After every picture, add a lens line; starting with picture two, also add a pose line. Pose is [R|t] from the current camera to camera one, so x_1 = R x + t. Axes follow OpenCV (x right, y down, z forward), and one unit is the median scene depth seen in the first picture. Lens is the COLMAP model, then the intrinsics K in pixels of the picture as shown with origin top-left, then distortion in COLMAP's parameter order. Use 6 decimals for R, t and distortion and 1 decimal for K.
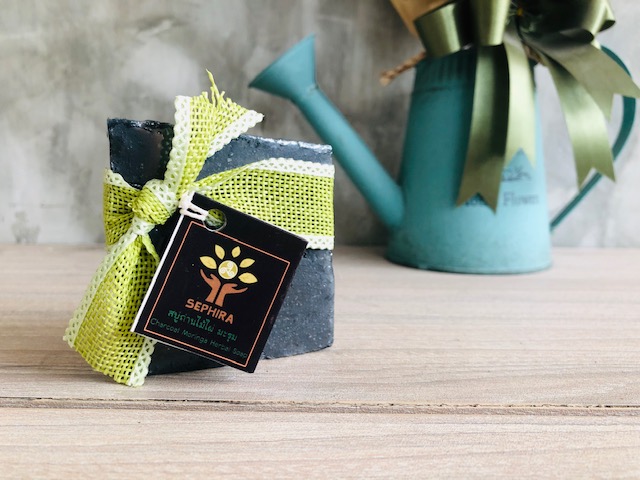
lens RADIAL K [[511.9, 0, 325.8], [0, 511.9, 233.8], [0, 0, 1]] dist [-0.025917, -0.007439]
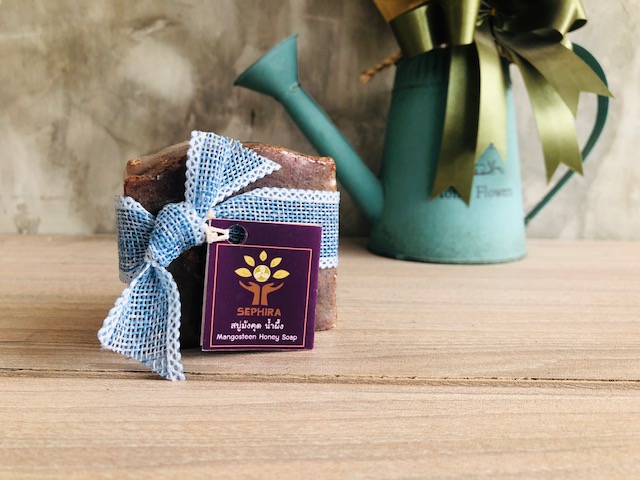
lens RADIAL K [[511.9, 0, 331.2], [0, 511.9, 232.0], [0, 0, 1]] dist [-0.025917, -0.007439]
pose [[0.999928, 0.002832, -0.011693, 0.063837], [-0.002765, 0.999980, 0.005732, 0.008834], [0.011709, -0.005700, 0.999915, -0.049926]]
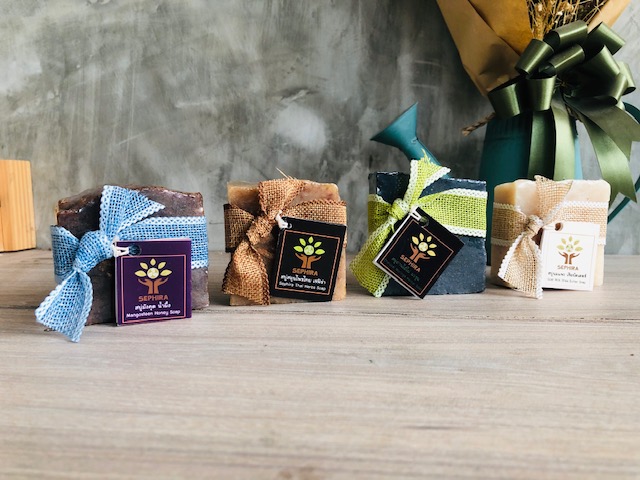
lens RADIAL K [[511.9, 0, 321.6], [0, 511.9, 238.0], [0, 0, 1]] dist [-0.025917, -0.007439]
pose [[0.993645, 0.000383, -0.112555, -0.129582], [-0.005307, 0.999042, -0.043448, 0.058350], [0.112430, 0.043770, 0.992695, -0.467069]]
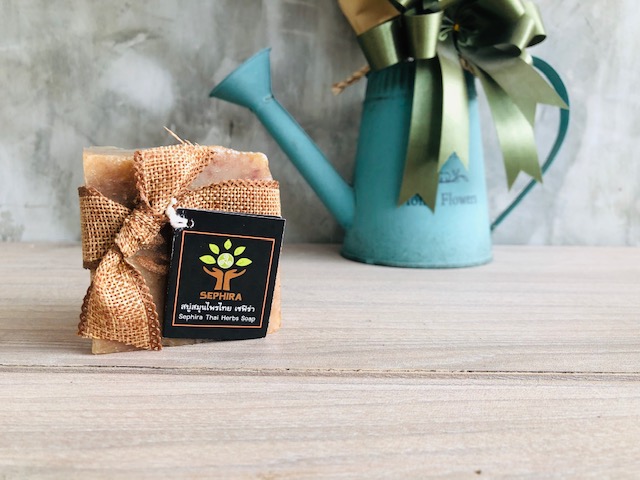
lens RADIAL K [[511.9, 0, 334.2], [0, 511.9, 234.0], [0, 0, 1]] dist [-0.025917, -0.007439]
pose [[0.999996, 0.000644, 0.002578, 0.116645], [-0.000625, 0.999971, -0.007554, 0.015122], [-0.002583, 0.007552, 0.999968, -0.092057]]
